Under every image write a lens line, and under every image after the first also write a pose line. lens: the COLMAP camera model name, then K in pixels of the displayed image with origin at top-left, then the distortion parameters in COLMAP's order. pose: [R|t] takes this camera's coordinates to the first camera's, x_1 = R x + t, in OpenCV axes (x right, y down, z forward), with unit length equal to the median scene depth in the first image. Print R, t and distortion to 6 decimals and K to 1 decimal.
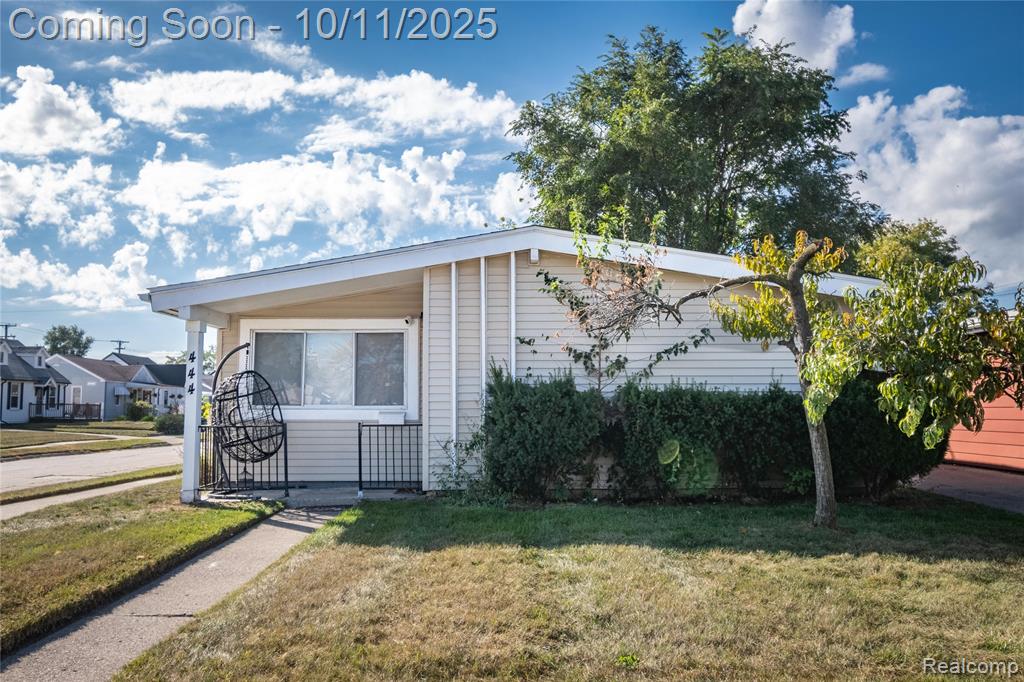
lens RADIAL K [[849.5, 0, 512.3], [0, 849.5, 350.7], [0, 0, 1]] dist [0.078140, 0.021000]
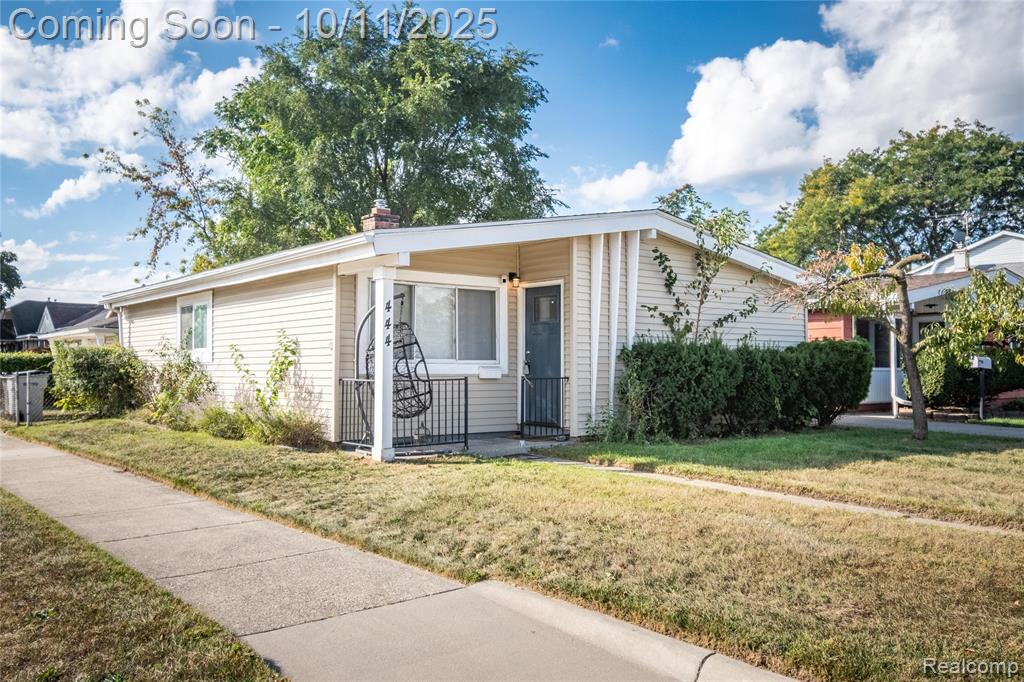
lens RADIAL K [[849.5, 0, 513.2], [0, 849.5, 343.6], [0, 0, 1]] dist [0.078140, 0.021000]
pose [[0.774144, 0.020549, 0.632676, -0.862146], [-0.043414, 0.998843, 0.020679, 0.023261], [-0.631519, -0.043476, 0.774141, 0.193790]]
